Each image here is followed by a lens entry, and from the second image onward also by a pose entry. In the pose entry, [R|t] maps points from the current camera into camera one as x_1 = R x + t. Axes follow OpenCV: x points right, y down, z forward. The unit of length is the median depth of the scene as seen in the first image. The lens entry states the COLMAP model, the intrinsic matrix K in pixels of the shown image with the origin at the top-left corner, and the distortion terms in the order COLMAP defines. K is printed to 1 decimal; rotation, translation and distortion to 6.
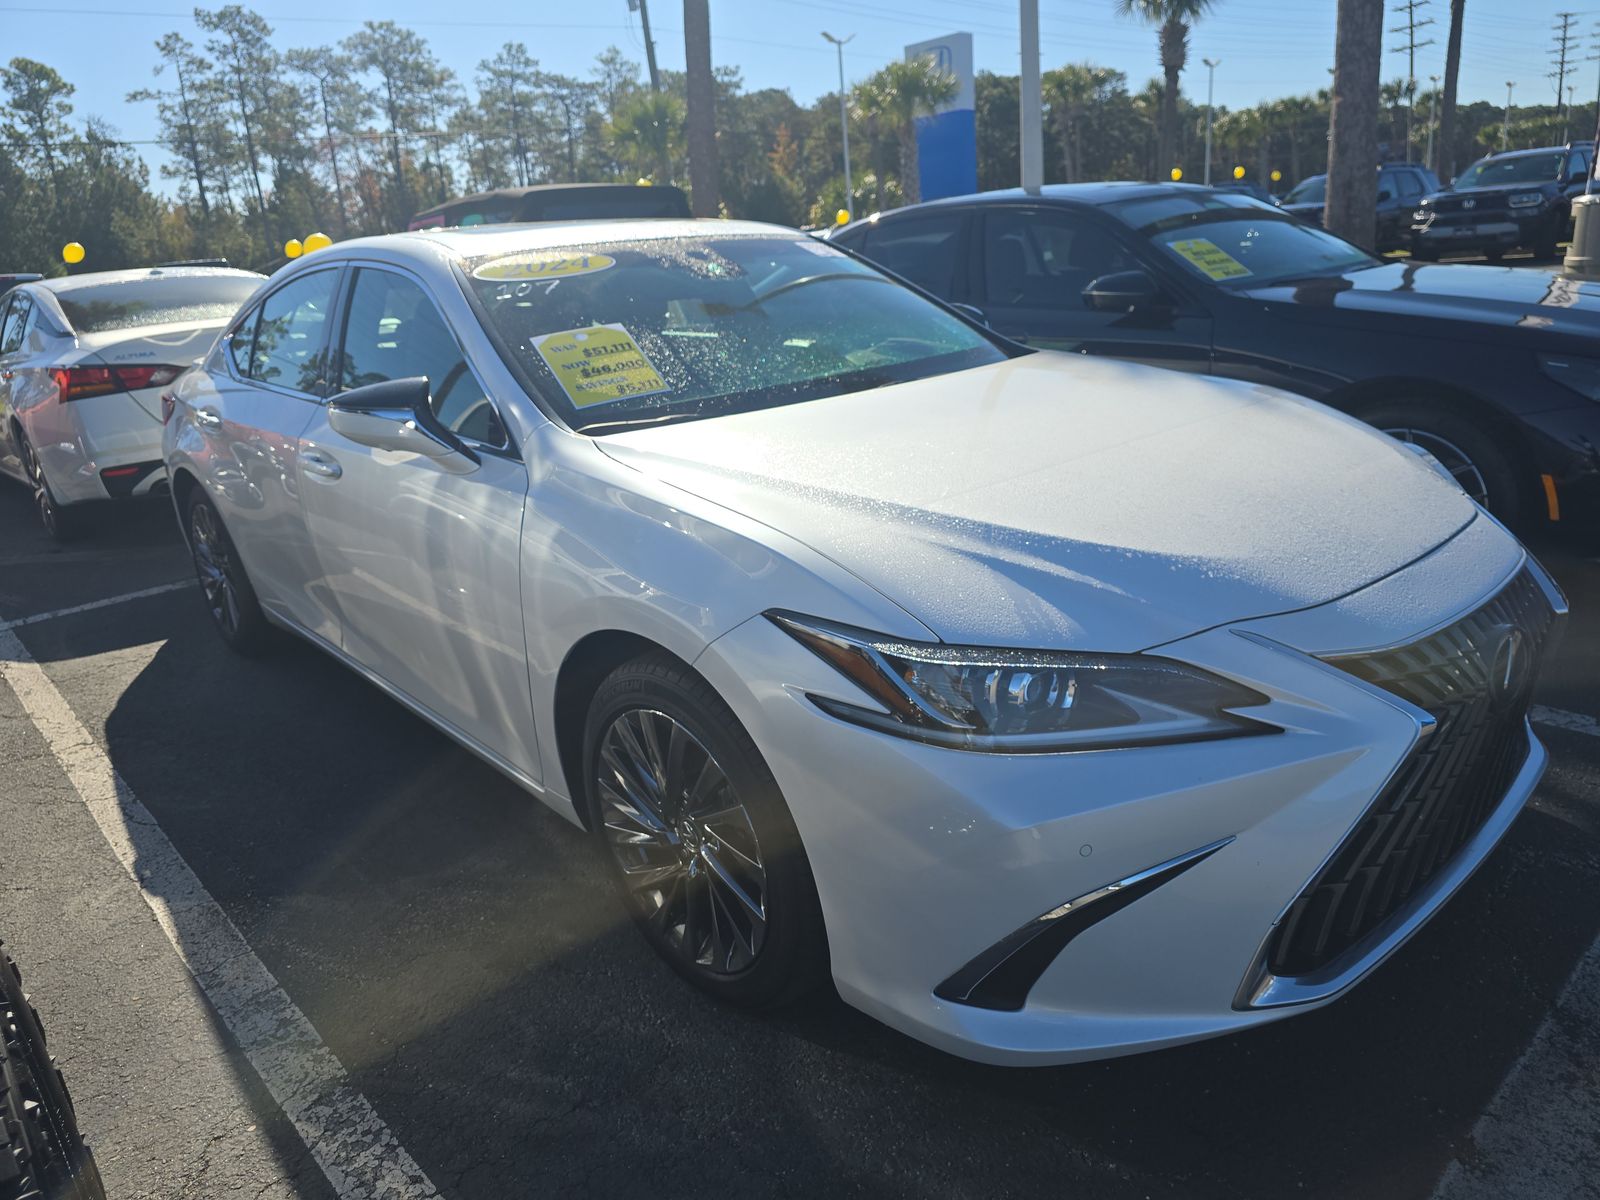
lens RADIAL K [[1138.3, 0, 800.0], [0, 1138.3, 600.0], [0, 0, 1]] dist [0.014955, -0.024401]
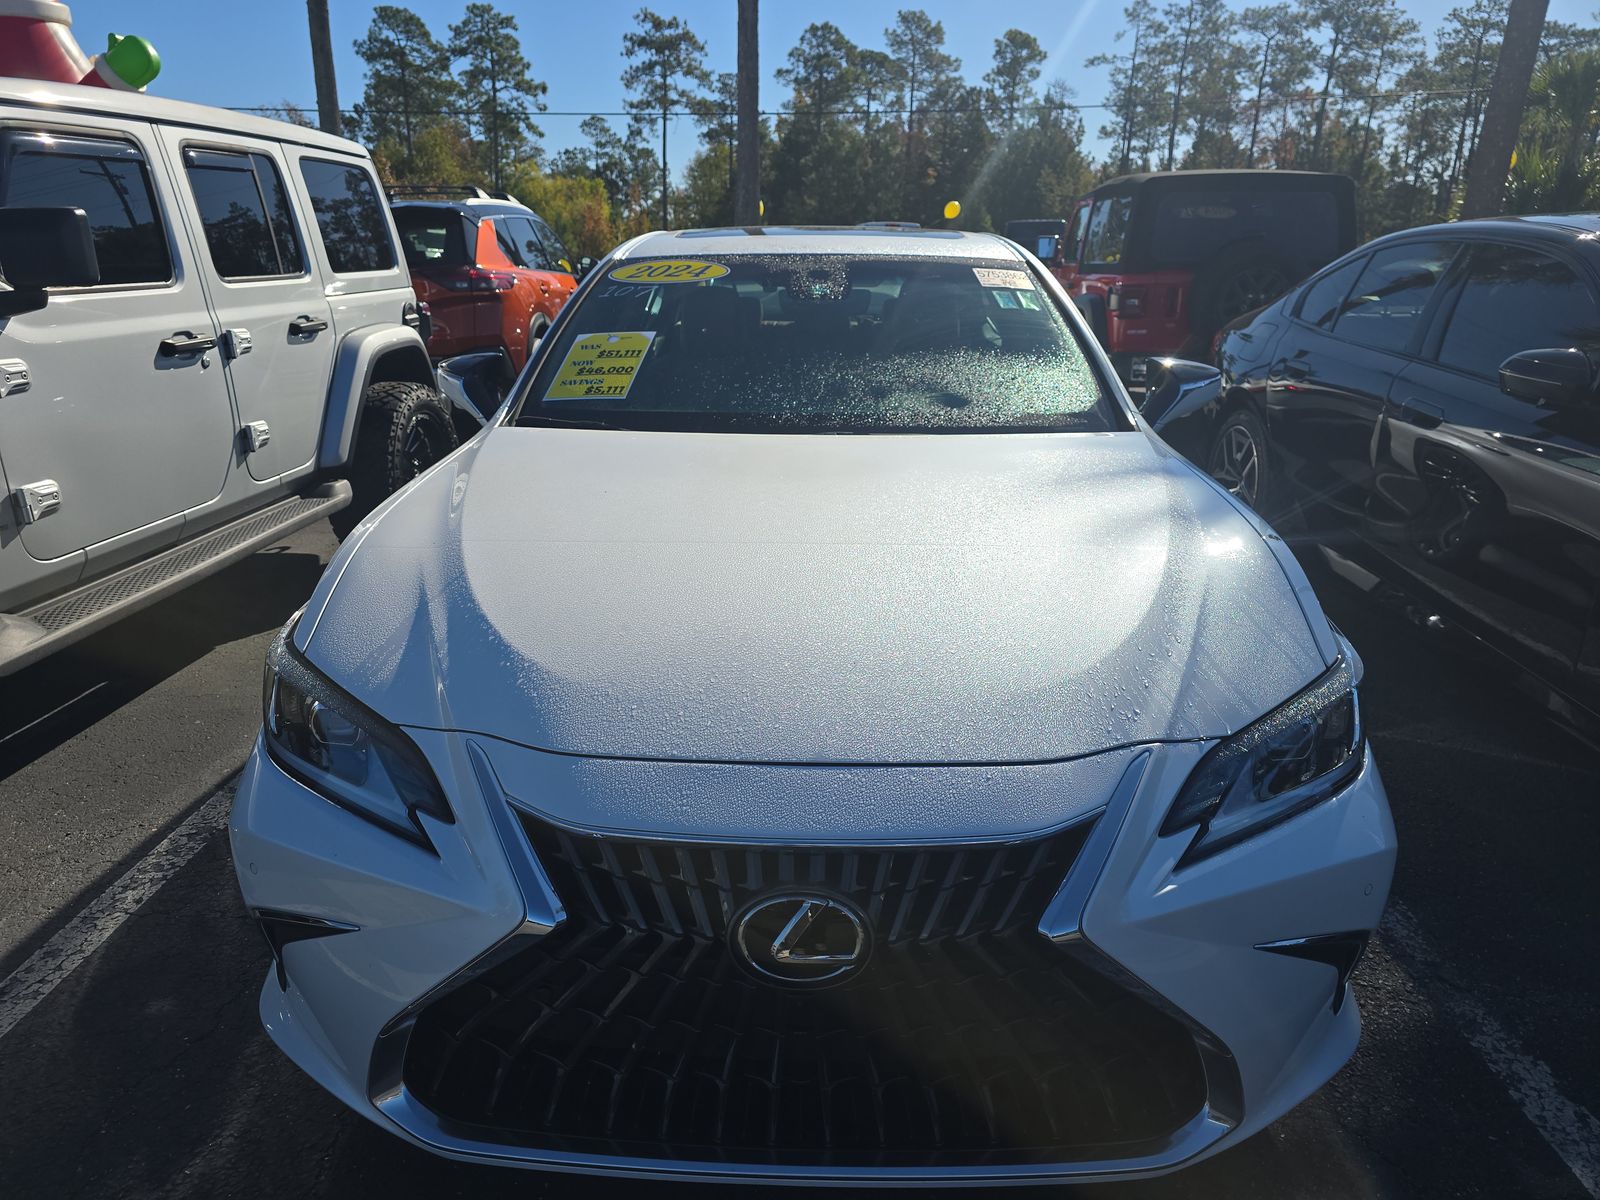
lens RADIAL K [[1157.1, 0, 801.3], [0, 1157.1, 636.6], [0, 0, 1]] dist [-0.027183, 0.000362]
pose [[0.694037, 0.292228, -0.657964, 0.096764], [-0.251760, 0.954727, 0.158469, -0.022653], [0.674485, 0.055665, 0.736187, 0.040130]]
